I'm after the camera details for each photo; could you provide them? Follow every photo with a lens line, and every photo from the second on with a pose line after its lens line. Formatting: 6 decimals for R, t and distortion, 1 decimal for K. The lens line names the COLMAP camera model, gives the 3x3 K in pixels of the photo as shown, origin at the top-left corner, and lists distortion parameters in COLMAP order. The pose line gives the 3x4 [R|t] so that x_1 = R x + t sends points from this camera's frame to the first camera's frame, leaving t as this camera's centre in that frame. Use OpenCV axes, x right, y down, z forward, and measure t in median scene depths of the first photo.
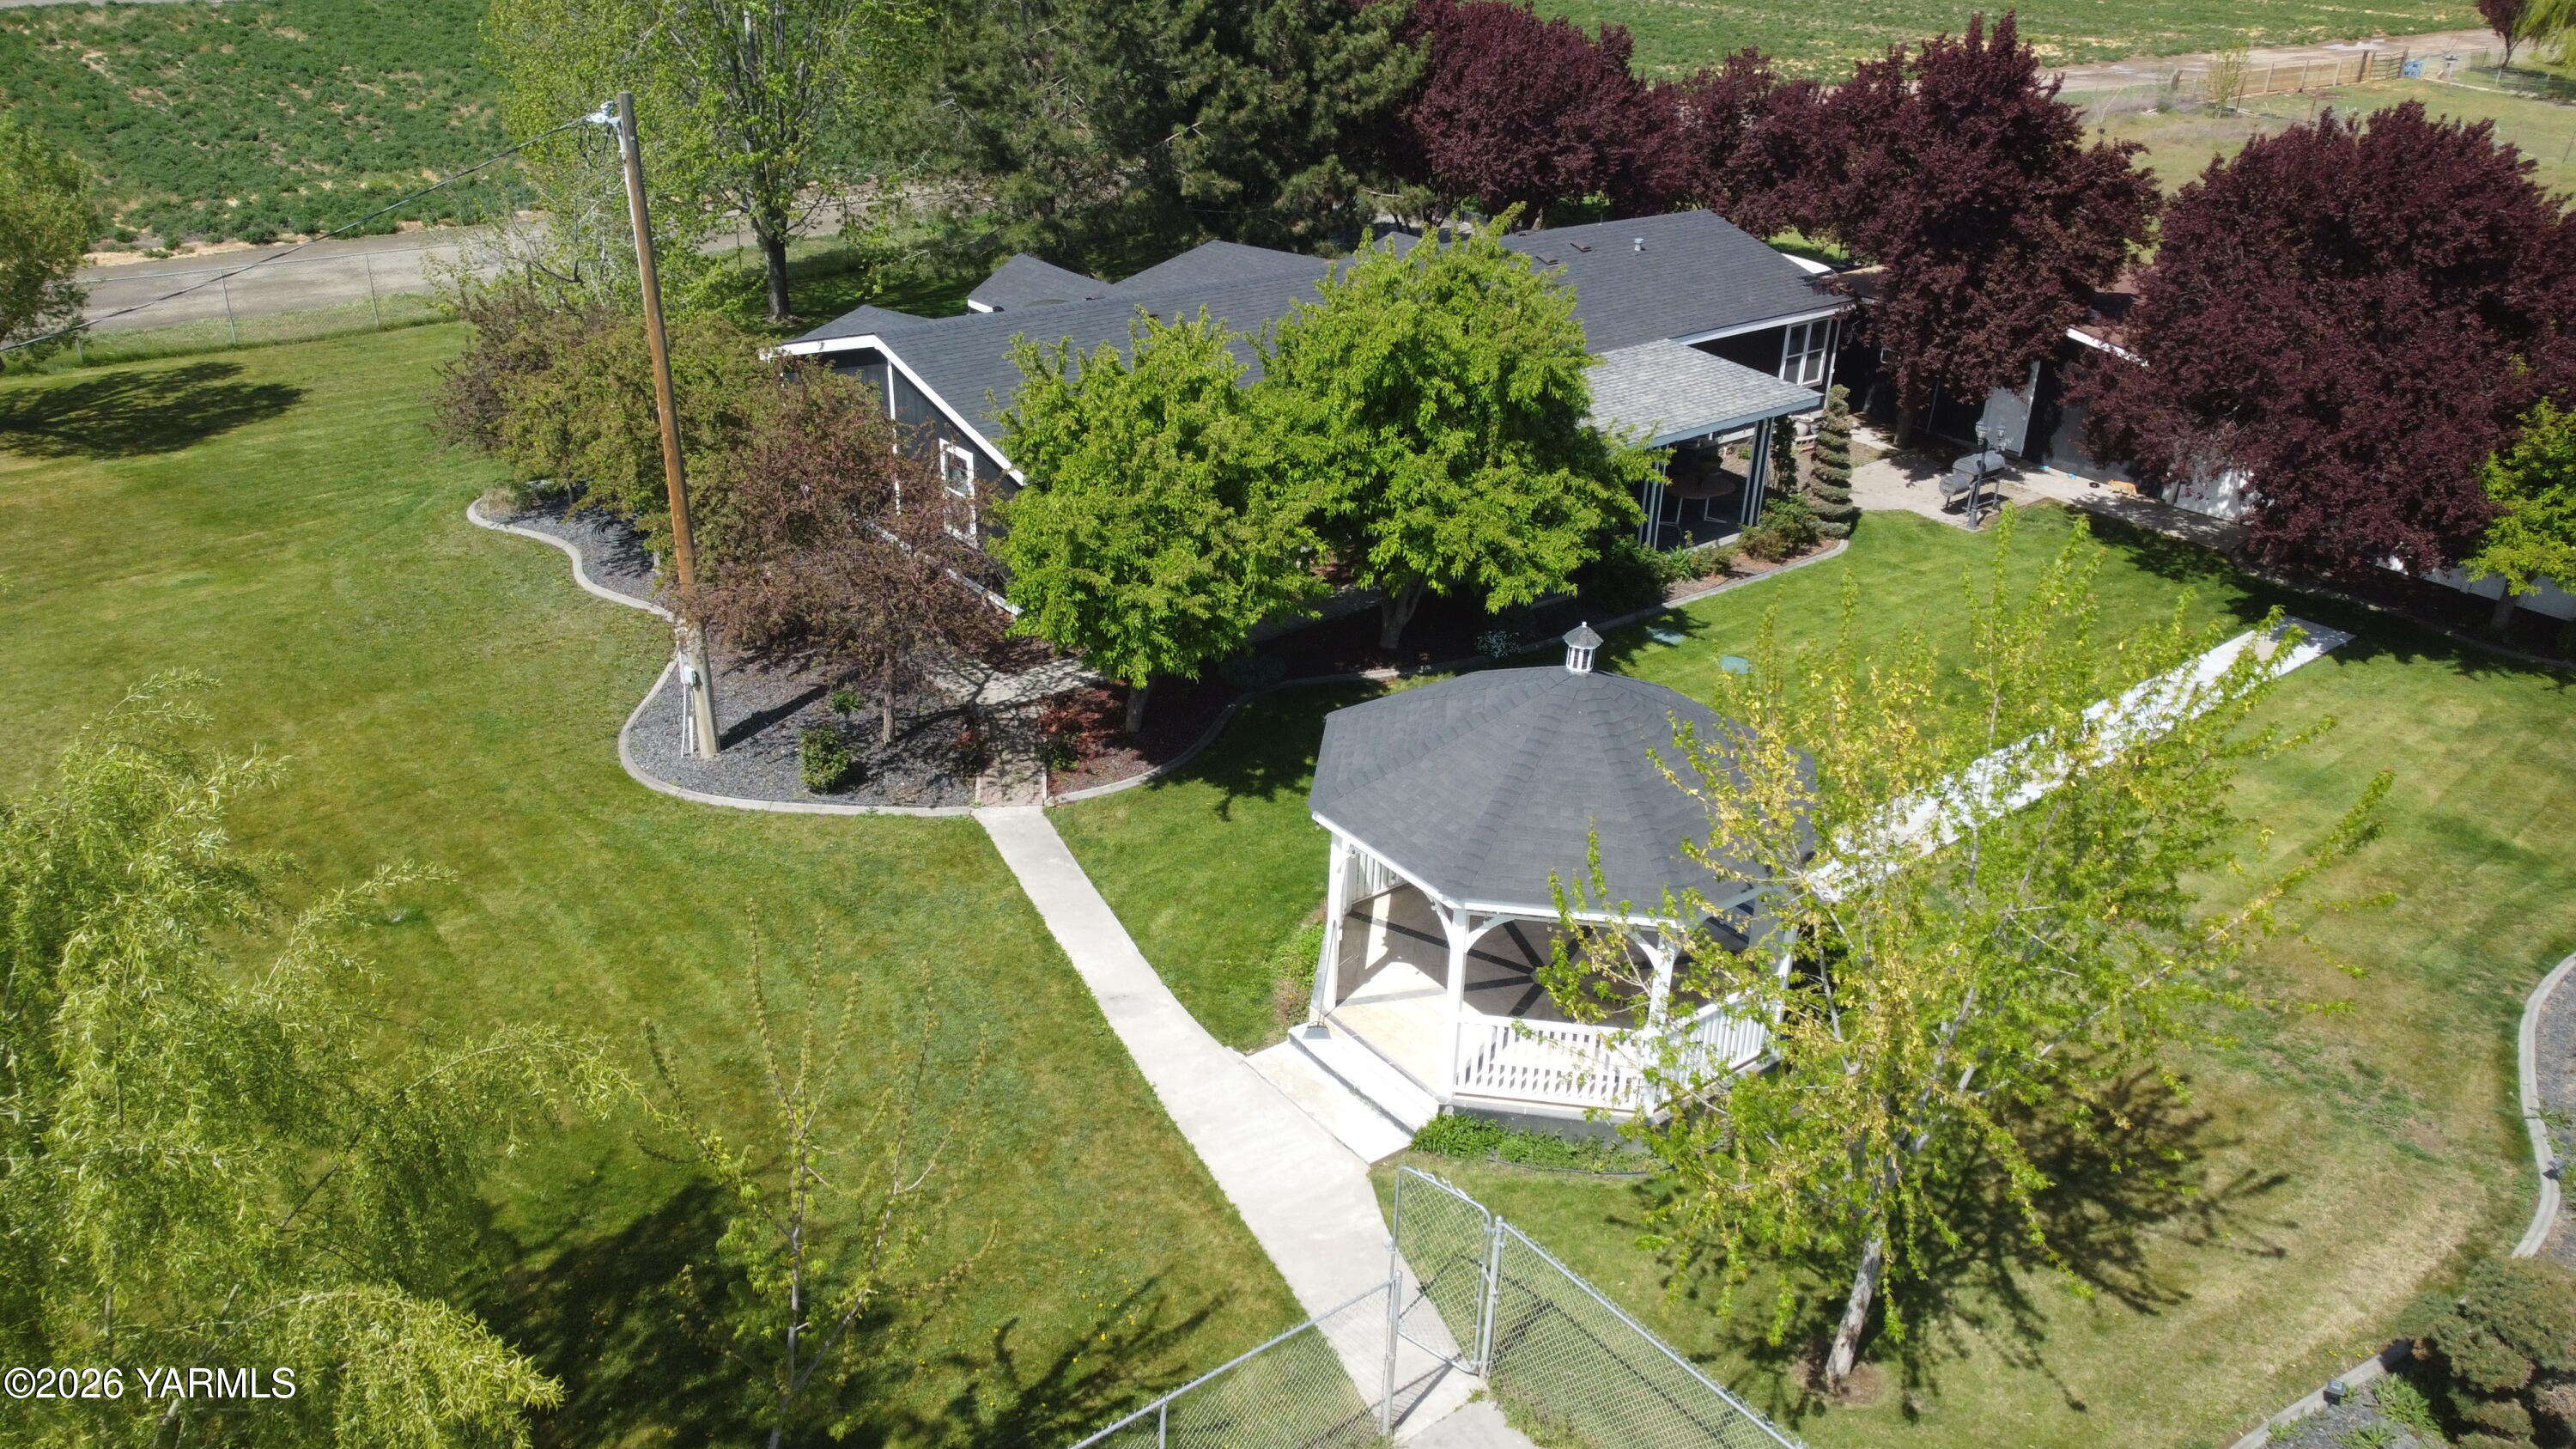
lens RADIAL K [[1930.7, 0, 1288.0], [0, 1930.7, 724.5], [0, 0, 1]] dist [0.007060, -0.006588]
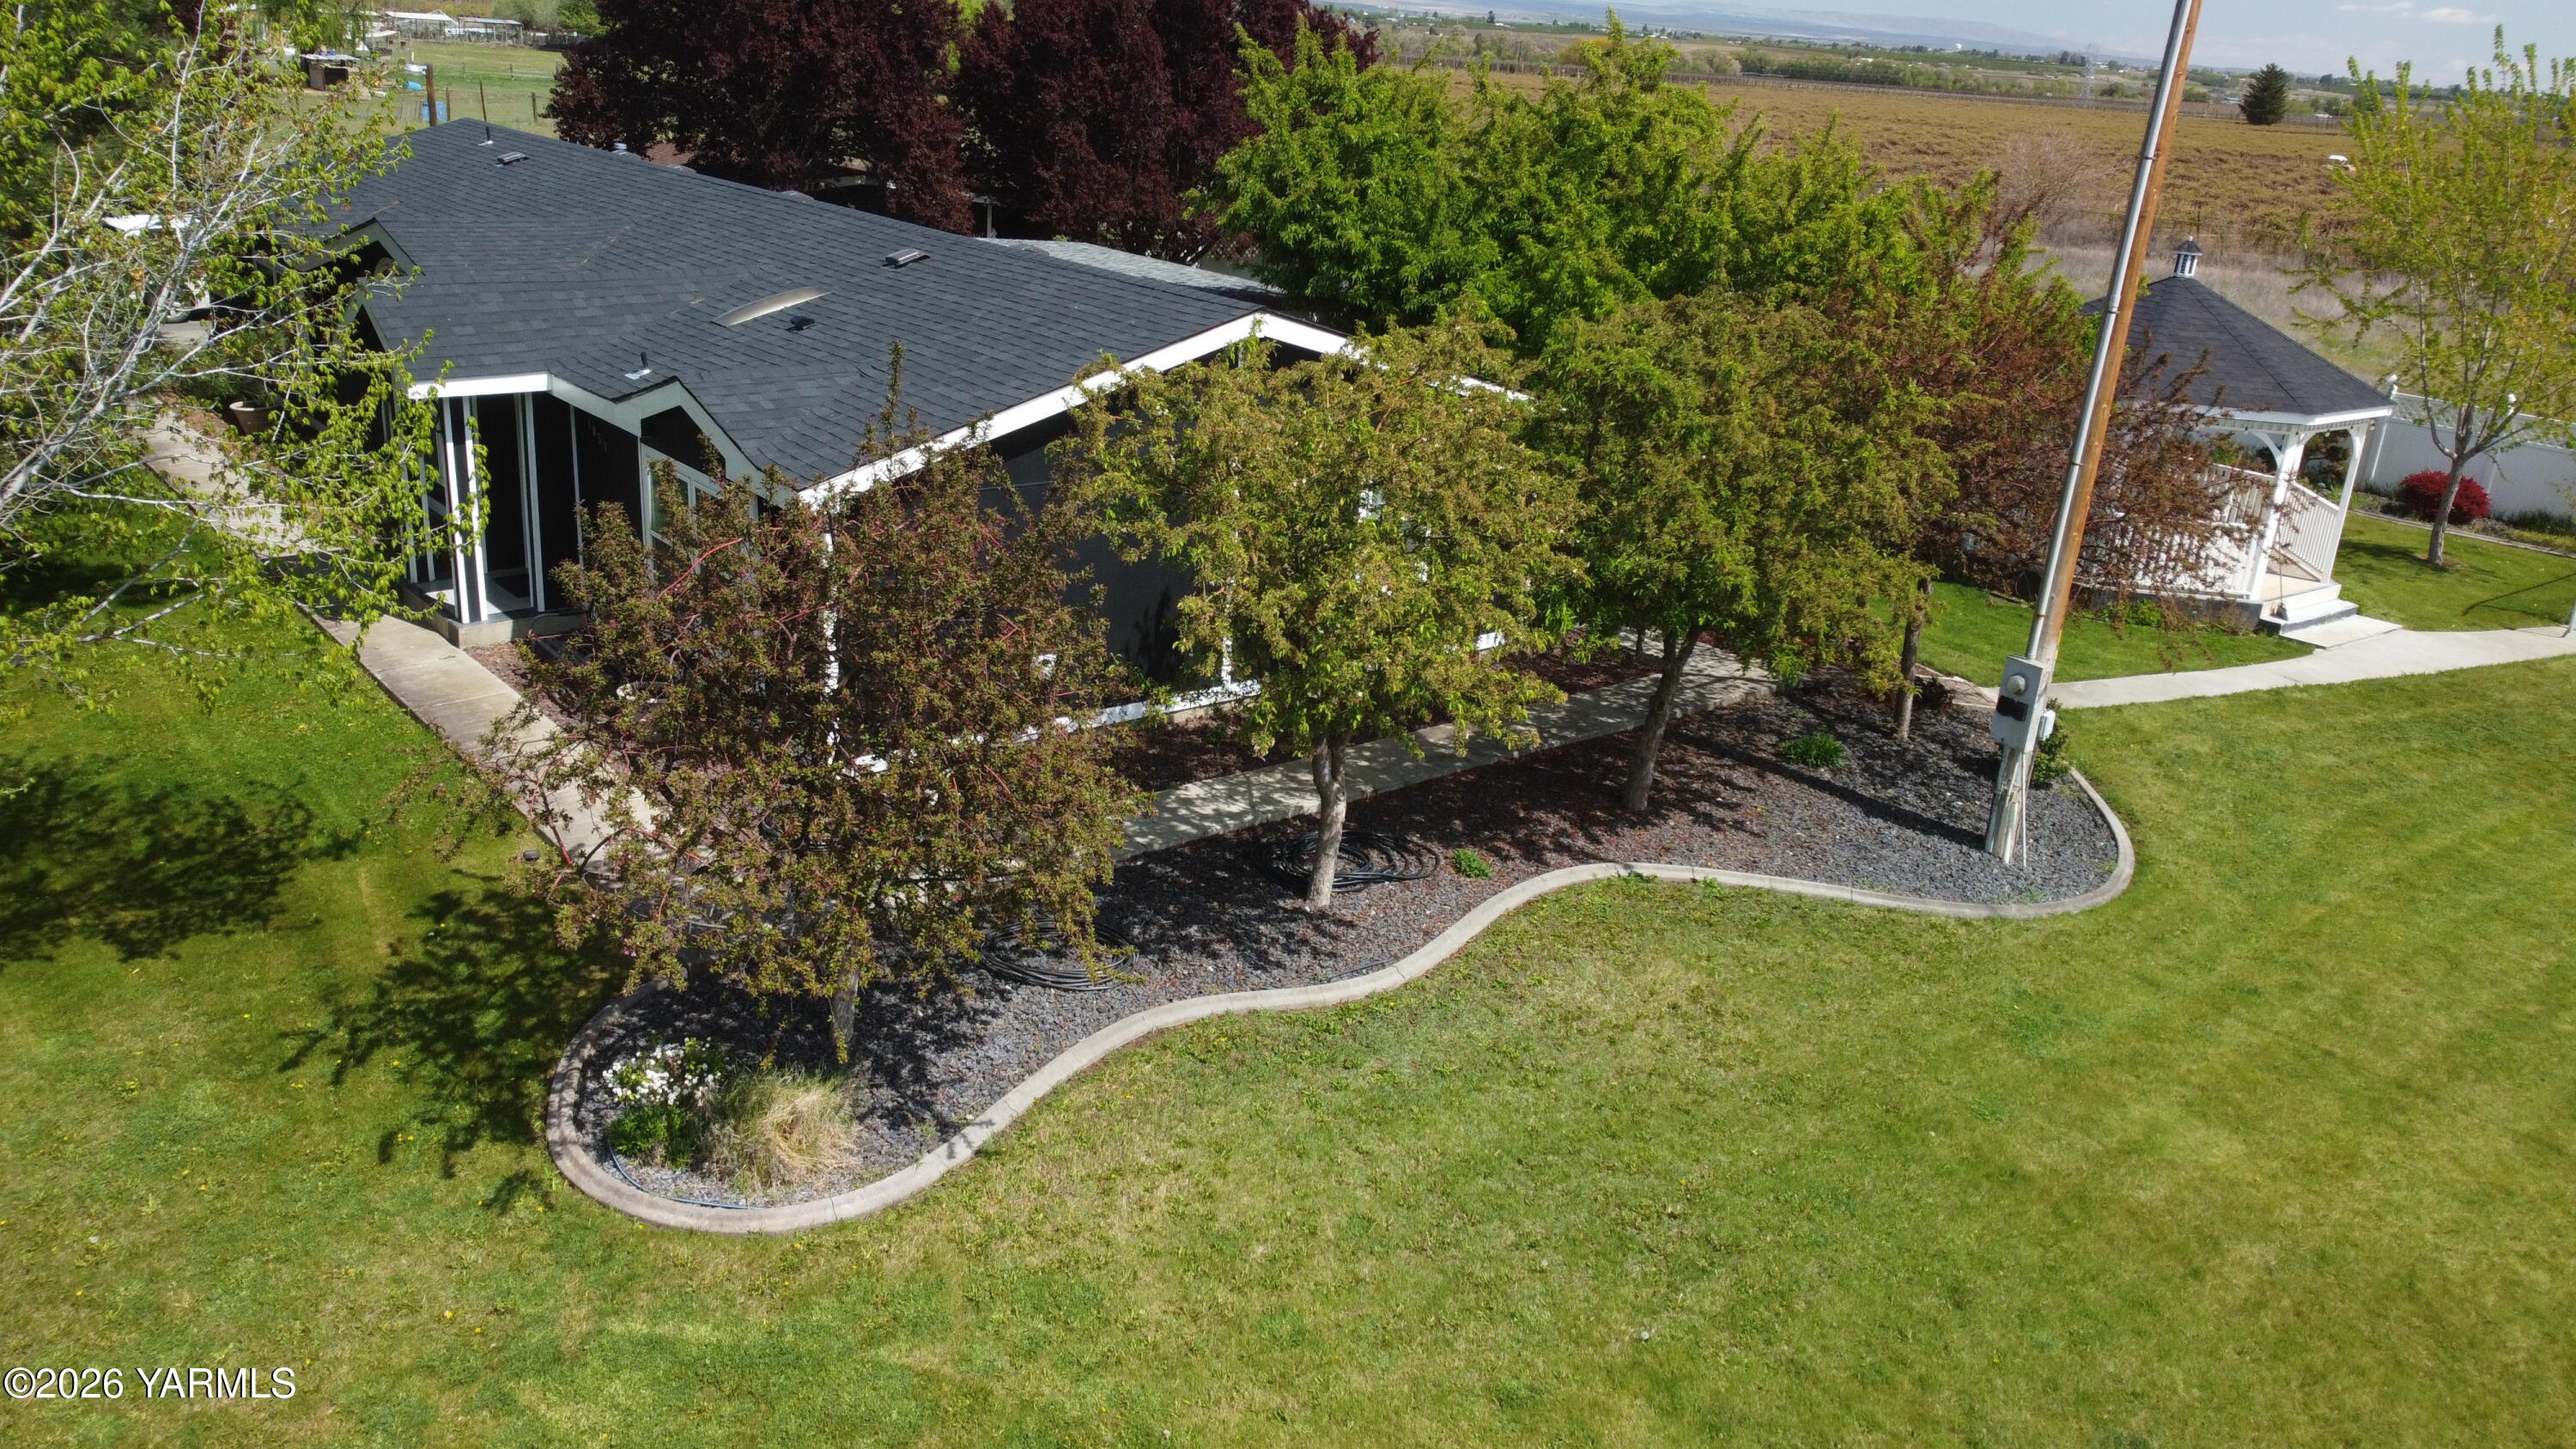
lens RADIAL K [[1930.7, 0, 1288.0], [0, 1930.7, 724.5], [0, 0, 1]] dist [0.007060, -0.006588]
pose [[0.004872, -0.375244, 0.926913, -0.623822], [0.374896, 0.860005, 0.346187, -0.235762], [-0.927054, 0.345809, 0.144868, 0.786879]]
